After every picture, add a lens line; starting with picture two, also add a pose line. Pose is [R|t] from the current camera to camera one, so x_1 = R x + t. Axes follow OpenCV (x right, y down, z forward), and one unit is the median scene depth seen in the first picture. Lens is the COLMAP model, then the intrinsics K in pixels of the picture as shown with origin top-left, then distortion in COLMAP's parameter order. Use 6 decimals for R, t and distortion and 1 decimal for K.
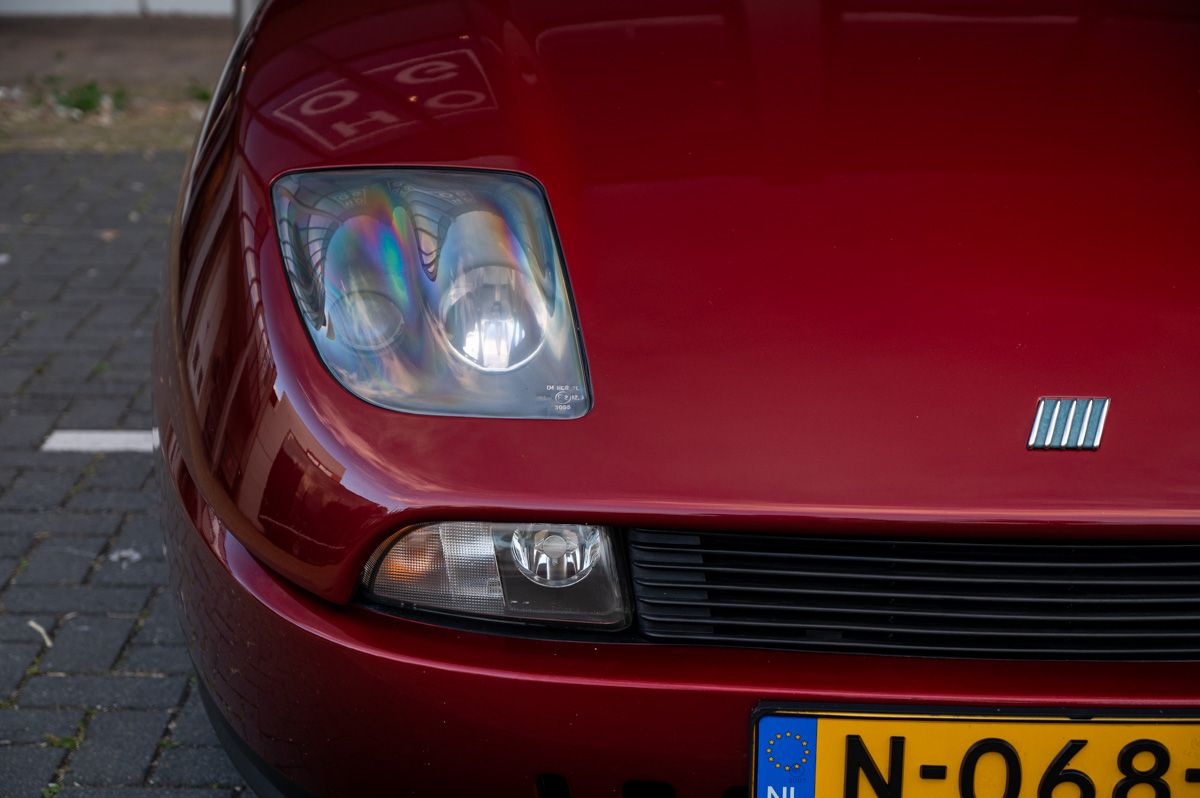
lens RADIAL K [[2297.8, 0, 600.0], [0, 2297.8, 399.0], [0, 0, 1]] dist [-0.039246, -0.067180]
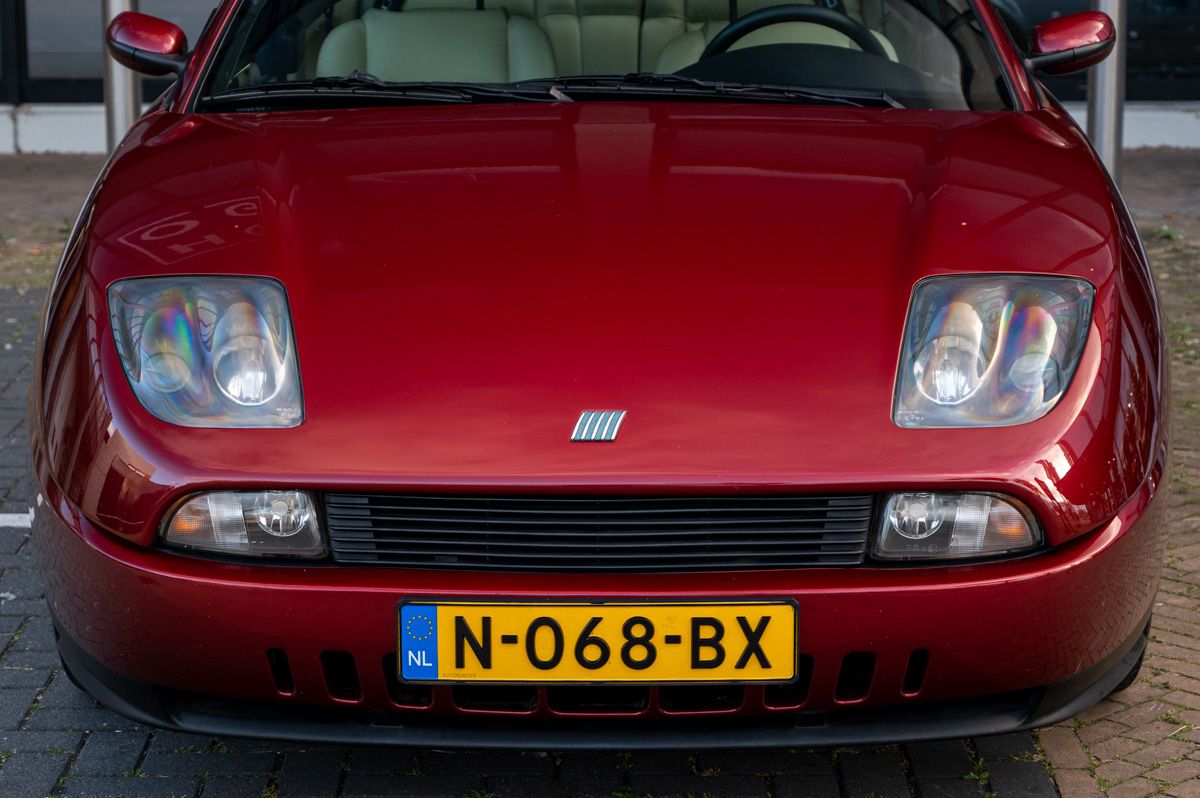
lens RADIAL K [[2540.3, 0, 598.2], [0, 2540.3, 432.6], [0, 0, 1]] dist [-0.040558, -0.184721]
pose [[0.999336, -0.006290, 0.035898, 0.139422], [0.008279, 0.998423, -0.055530, 0.112966], [-0.035492, 0.055791, 0.997811, -0.769585]]
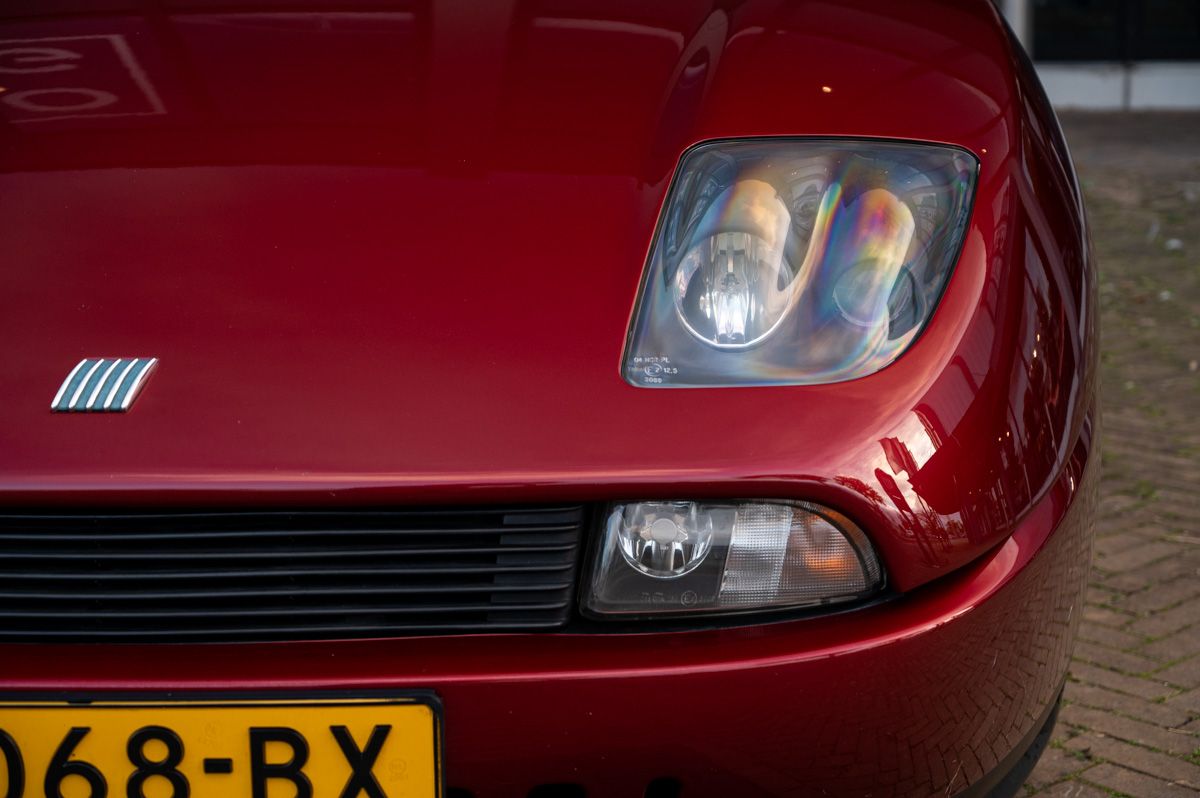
lens RADIAL K [[2297.8, 0, 600.0], [0, 2297.8, 399.0], [0, 0, 1]] dist [-0.039246, -0.067180]
pose [[0.998517, -0.007485, 0.053932, 0.350424], [0.010183, 0.998700, -0.049937, 0.063484], [-0.053488, 0.050412, 0.997295, 0.073913]]
